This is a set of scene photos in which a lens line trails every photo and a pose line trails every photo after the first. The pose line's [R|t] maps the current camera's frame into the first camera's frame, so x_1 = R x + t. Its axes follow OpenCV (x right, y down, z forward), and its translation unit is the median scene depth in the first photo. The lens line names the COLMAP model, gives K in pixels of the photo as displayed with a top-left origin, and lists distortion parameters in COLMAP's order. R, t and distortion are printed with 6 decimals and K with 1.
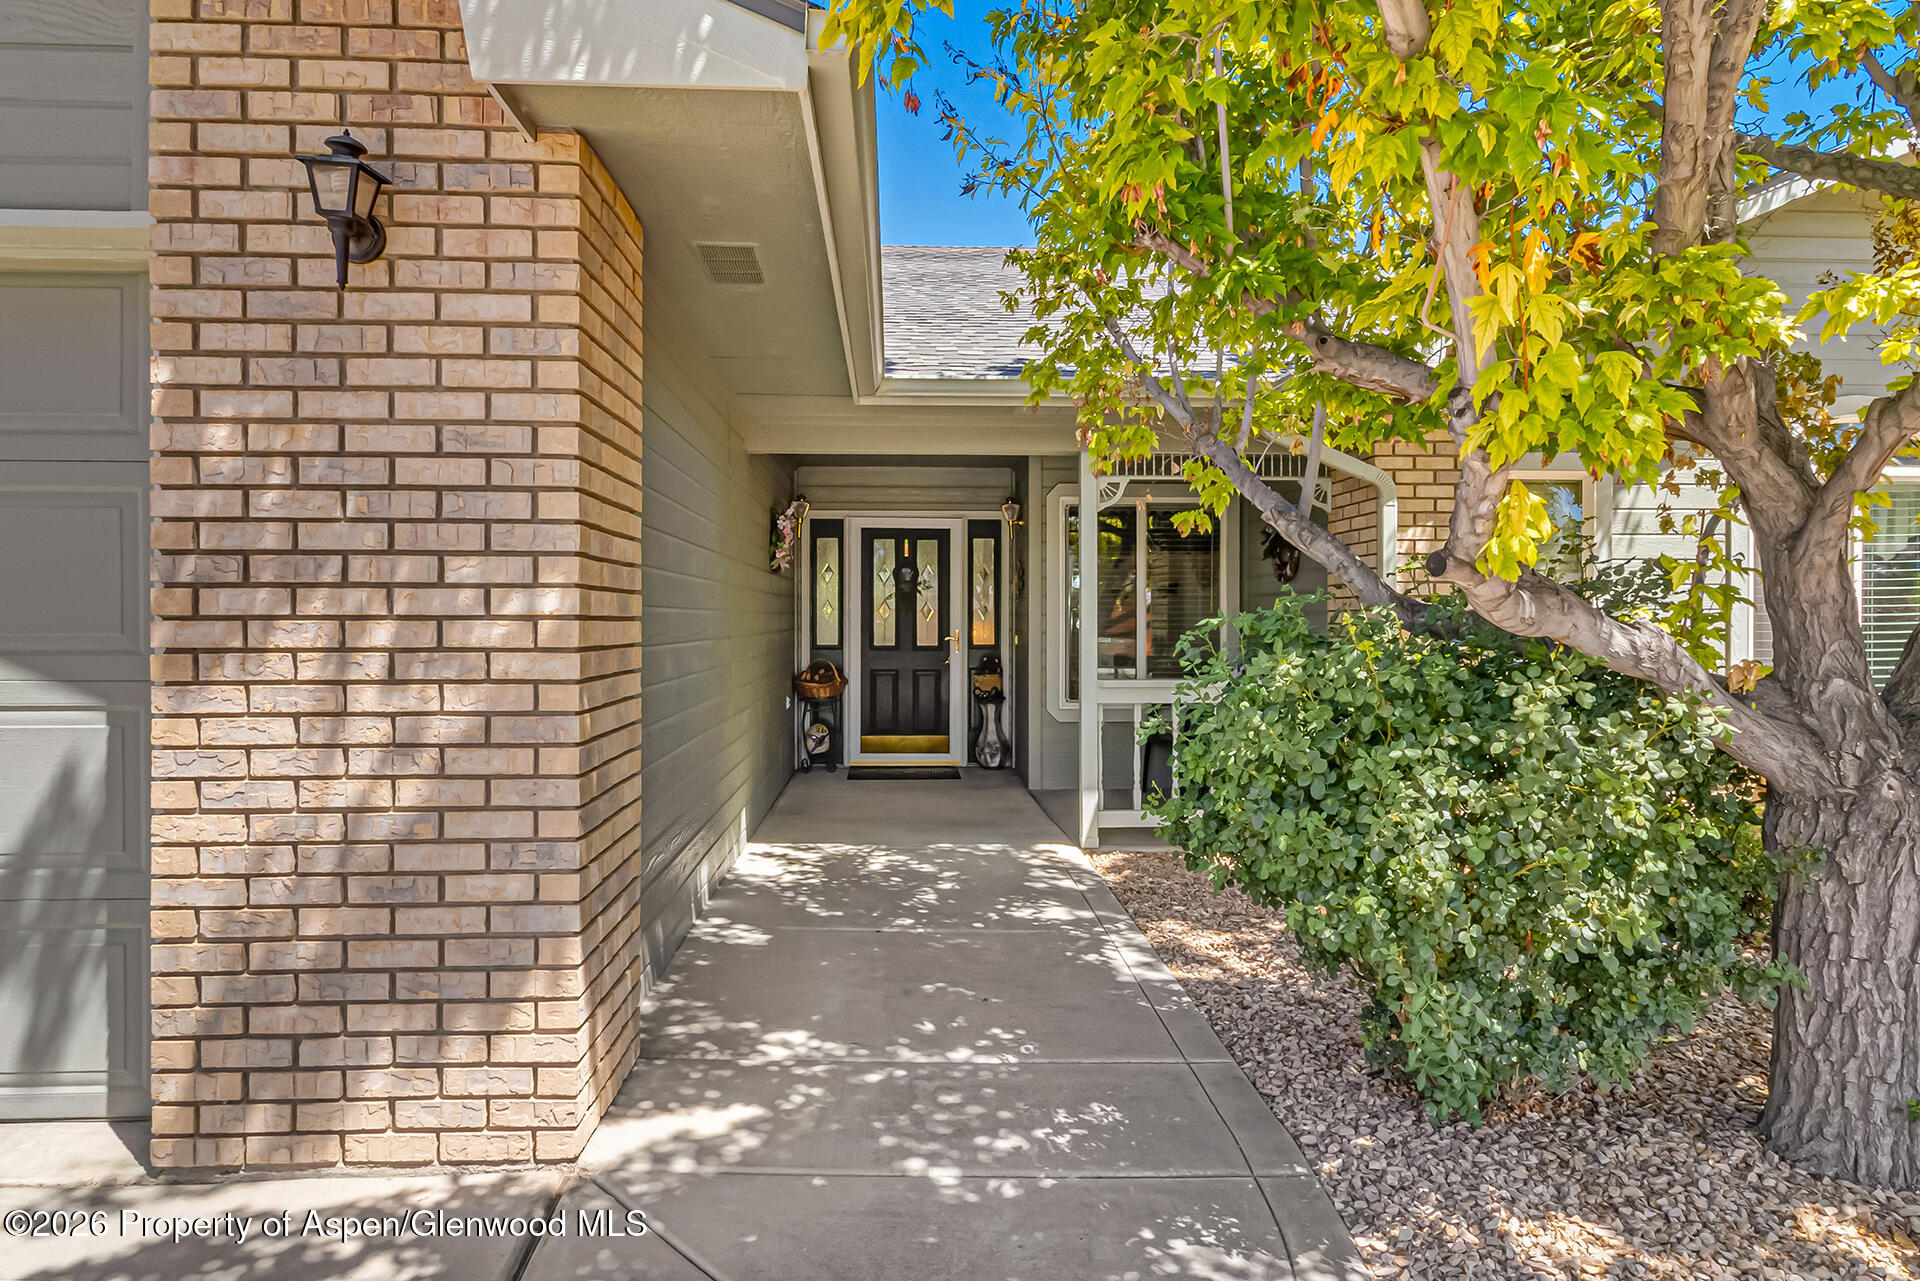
lens RADIAL K [[1075.9, 0, 967.9], [0, 1075.9, 623.9], [0, 0, 1]] dist [0.002191, 0.000168]
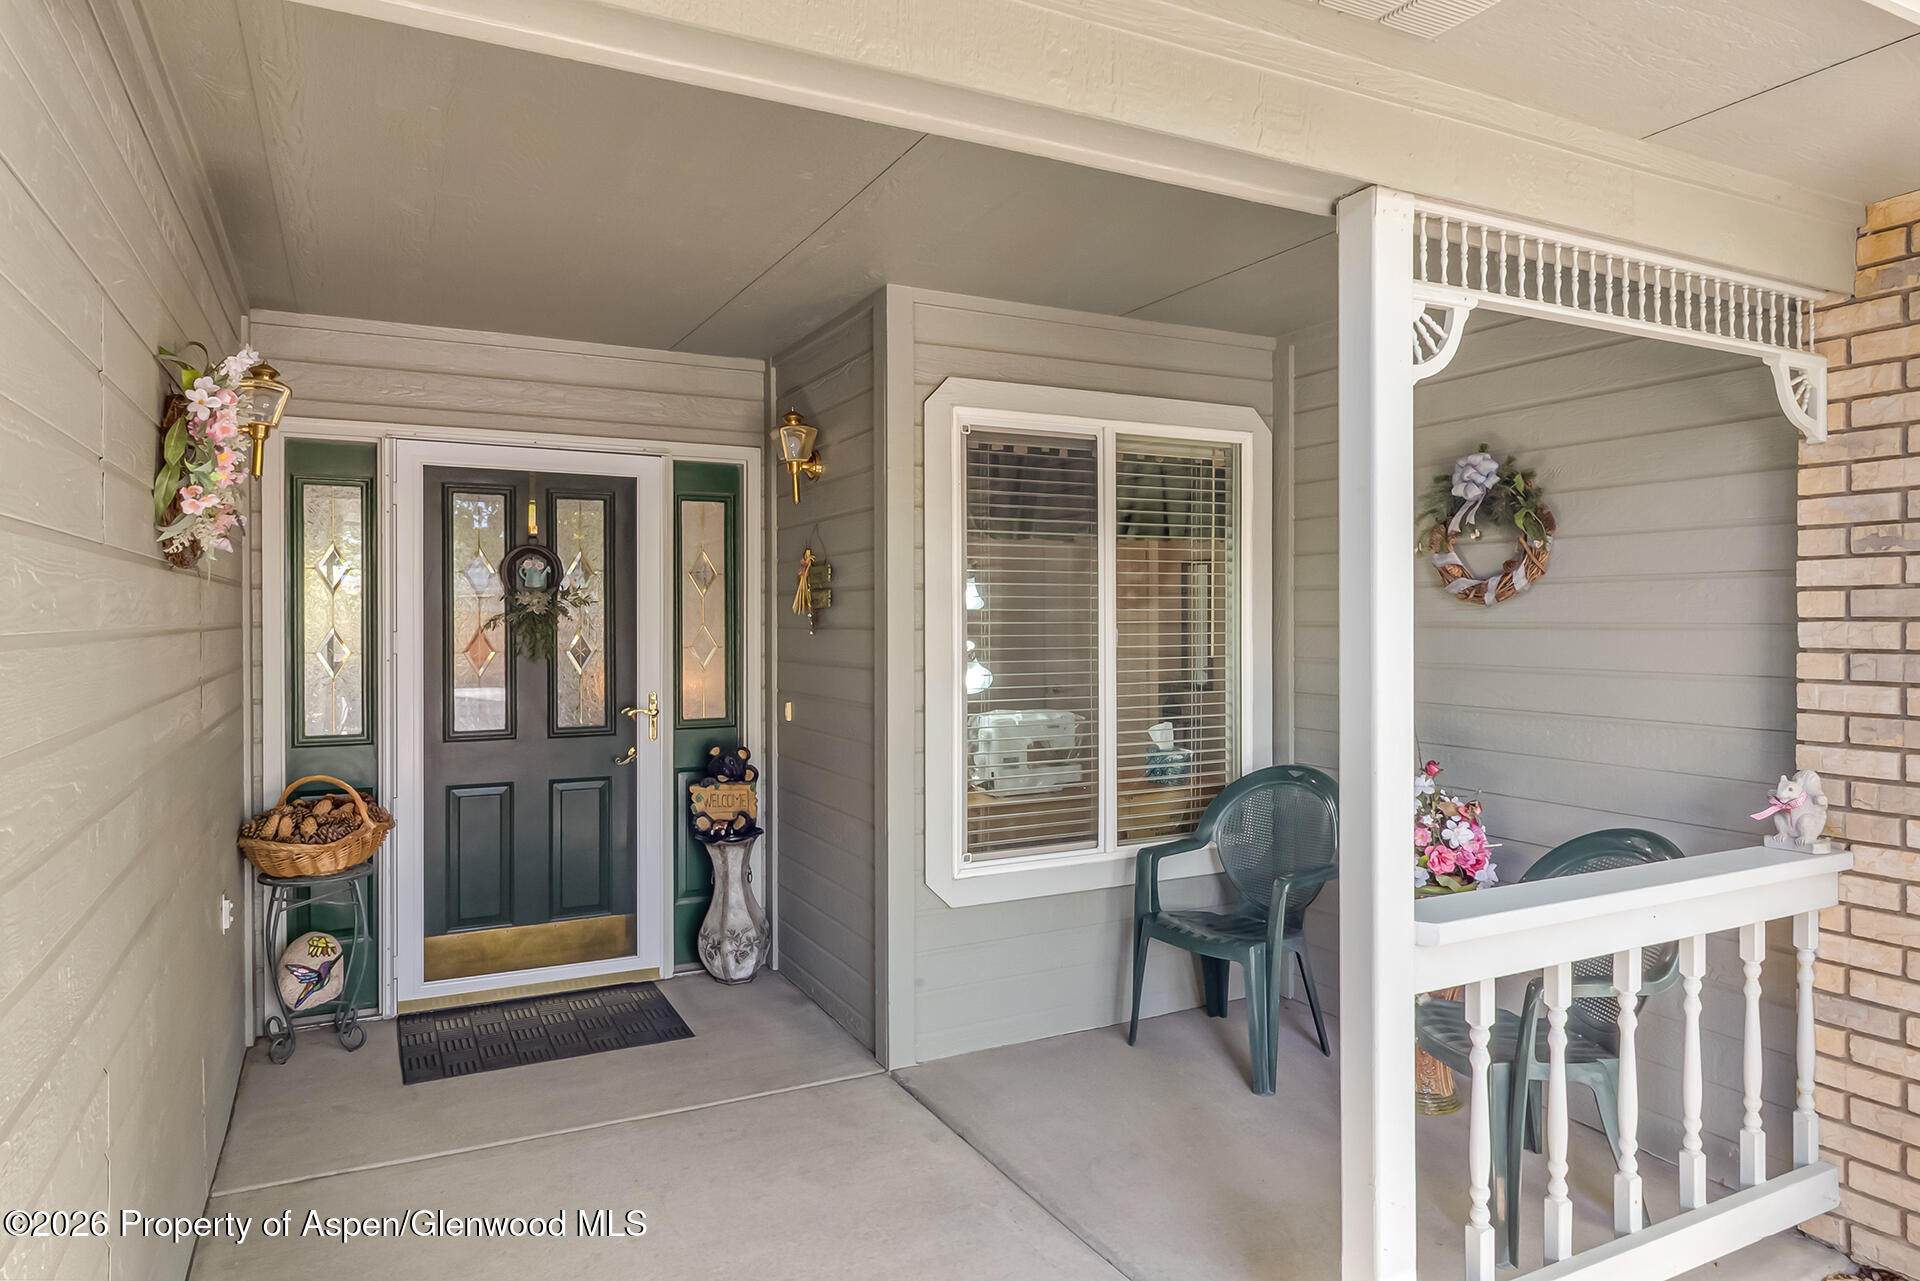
lens RADIAL K [[1075.9, 0, 967.9], [0, 1075.9, 623.9], [0, 0, 1]] dist [0.002191, 0.000168]
pose [[0.901284, -0.005058, 0.433198, -0.092152], [0.006117, 0.999981, -0.001051, -0.023948], [-0.433185, 0.003598, 0.901298, 0.525296]]
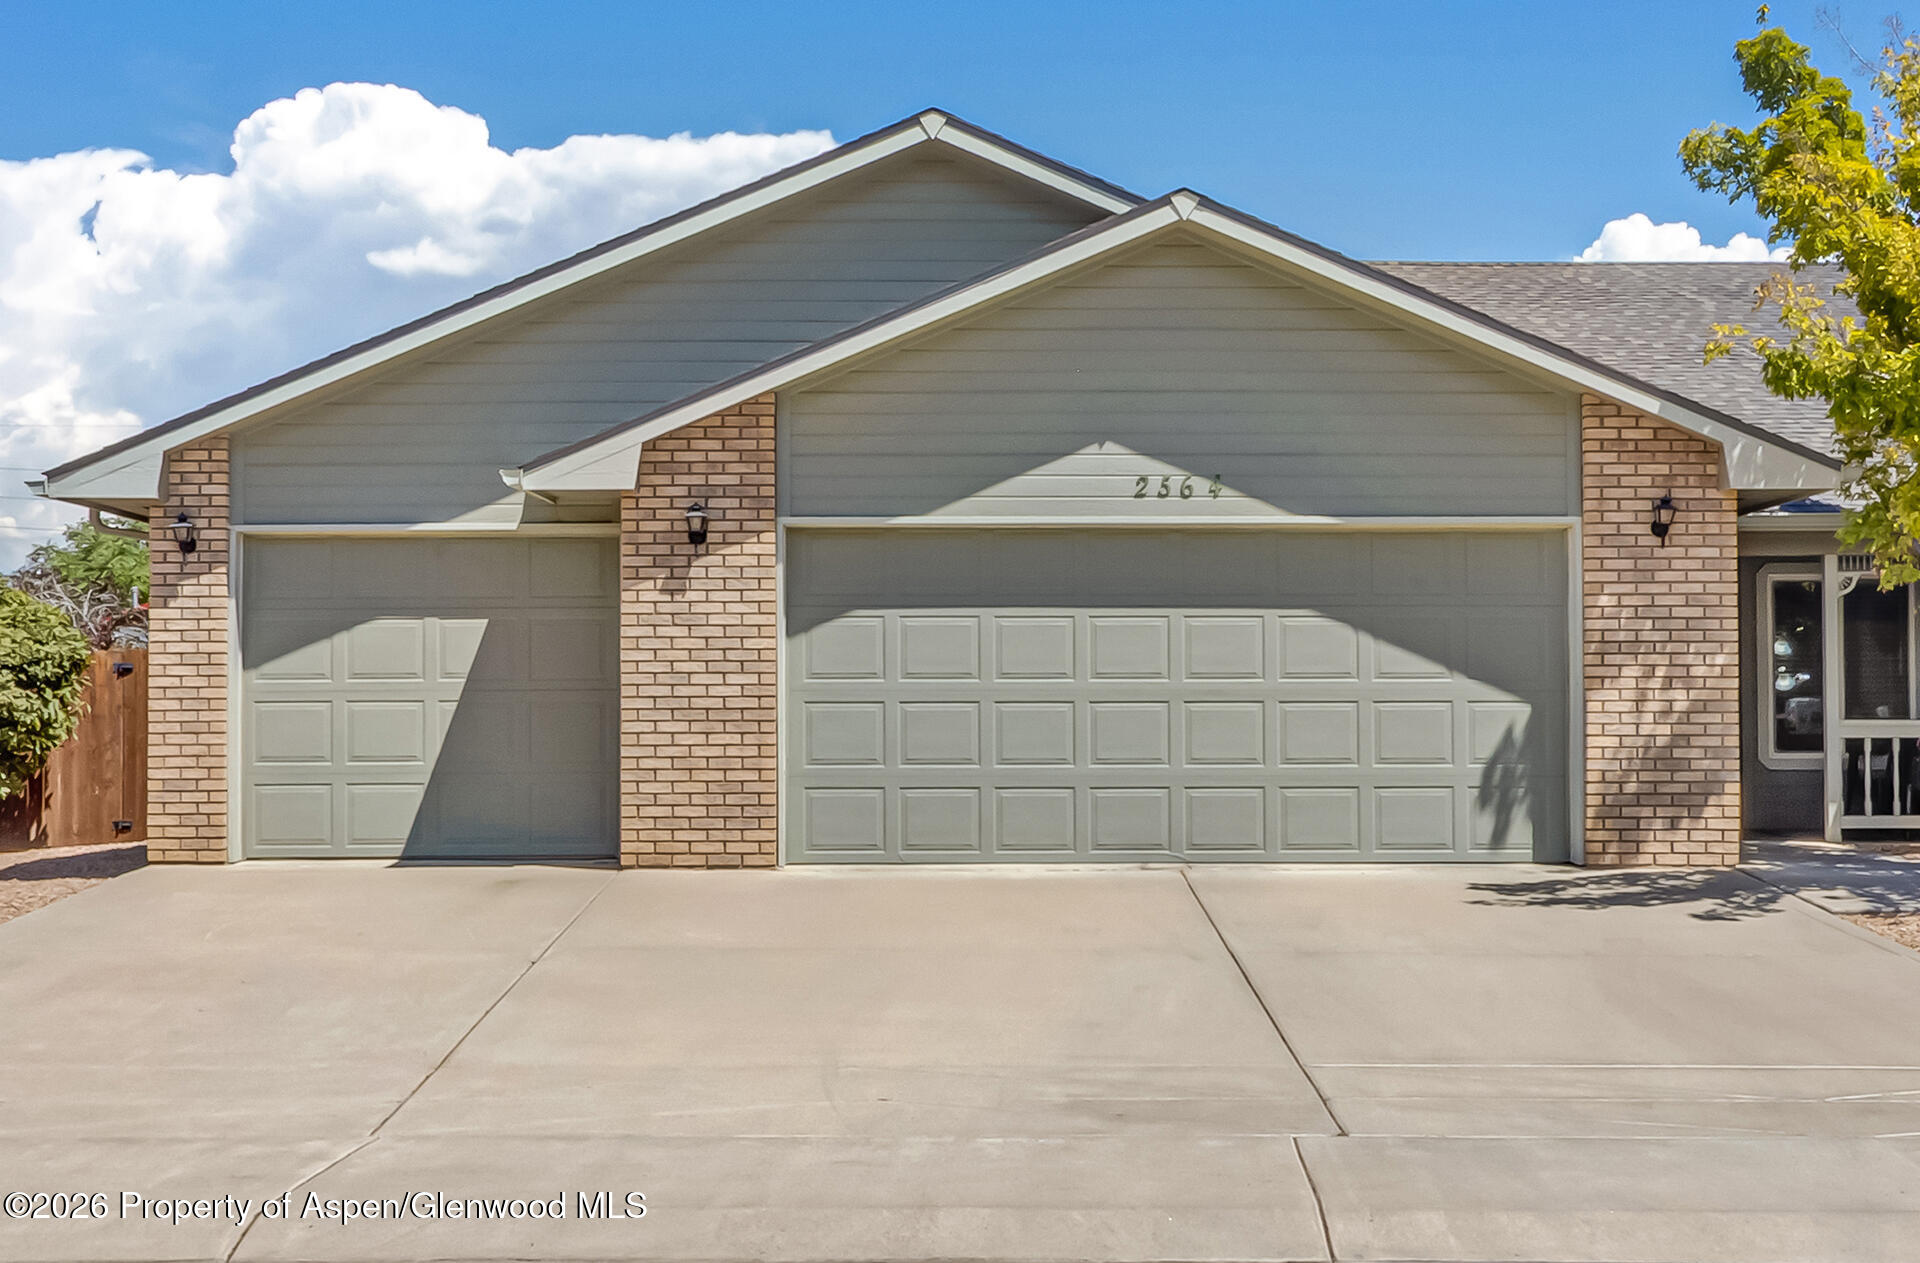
lens RADIAL K [[2392.9, 0, 961.0], [0, 2392.9, 669.7], [0, 0, 1]] dist [0.011851, 0.013319]
pose [[0.997452, -0.000187, -0.071335, -0.529451], [-0.001686, 0.999655, -0.026196, 0.046840], [0.071315, 0.026249, 0.997108, -1.451749]]
